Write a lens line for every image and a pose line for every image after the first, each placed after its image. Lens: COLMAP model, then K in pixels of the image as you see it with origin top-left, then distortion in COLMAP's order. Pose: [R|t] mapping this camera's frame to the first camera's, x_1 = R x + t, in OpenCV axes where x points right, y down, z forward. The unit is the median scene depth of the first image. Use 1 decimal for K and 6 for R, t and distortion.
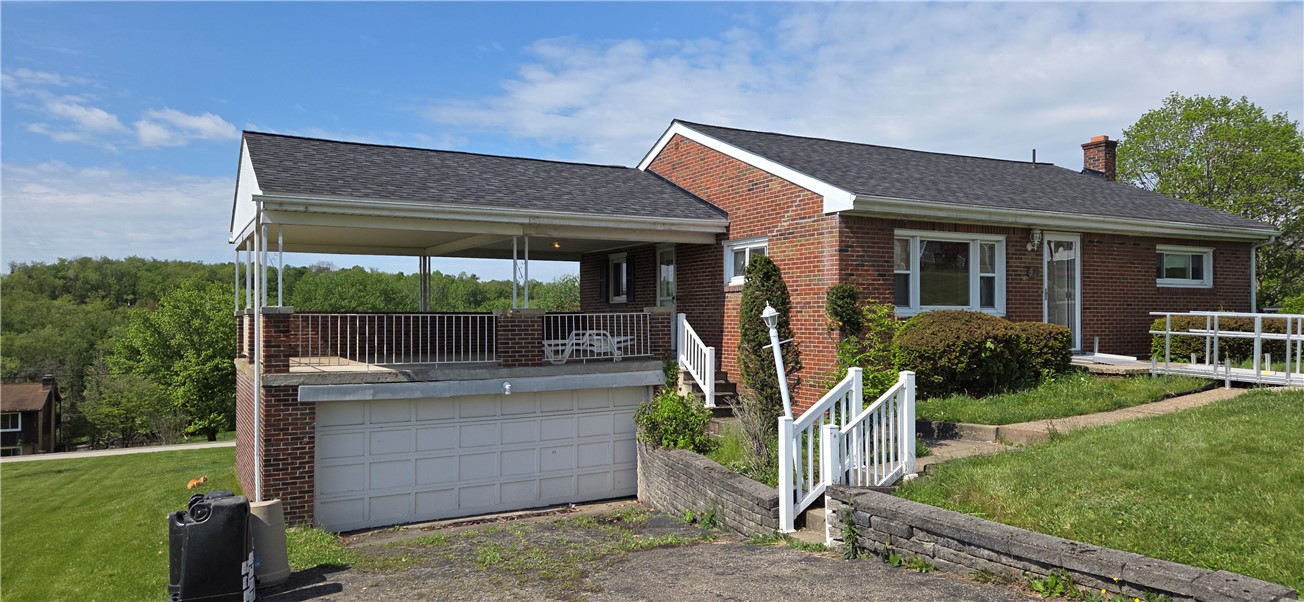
lens RADIAL K [[874.7, 0, 655.3], [0, 874.7, 310.0], [0, 0, 1]] dist [0.018212, -0.005486]
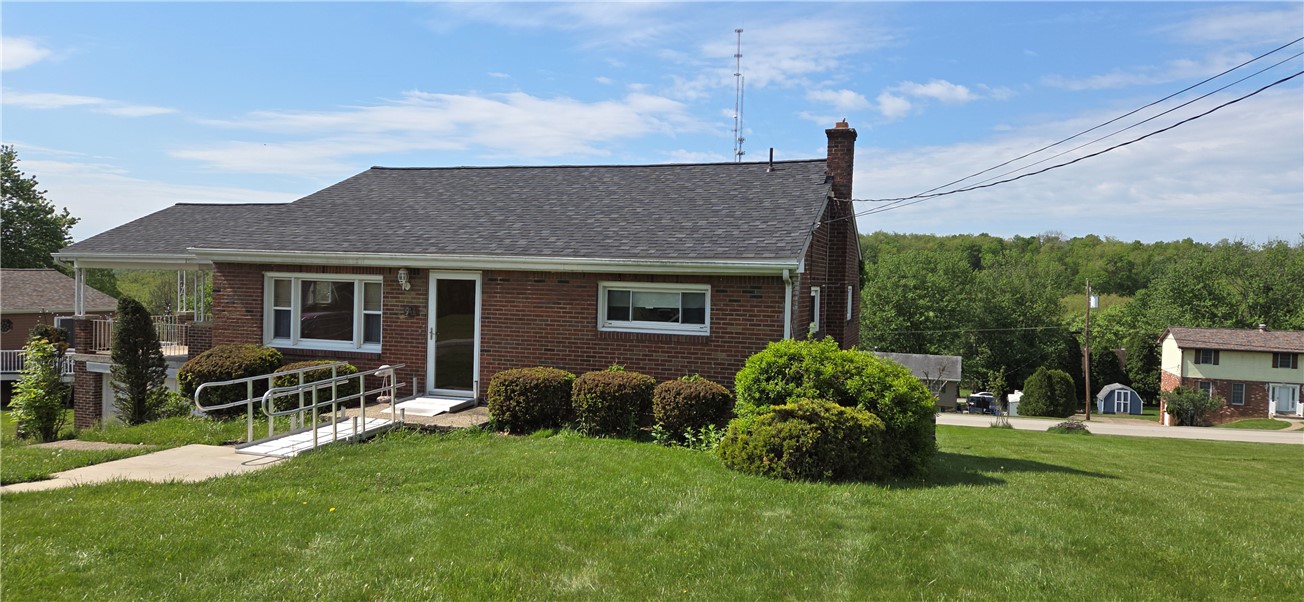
lens RADIAL K [[986.0, 0, 652.0], [0, 986.0, 301.0], [0, 0, 1]] dist [0.239817, -0.002048]
pose [[0.643573, 0.036416, -0.764518, 1.052950], [-0.019347, 0.999322, 0.031315, -0.068356], [0.765140, -0.005362, 0.643842, 0.339252]]
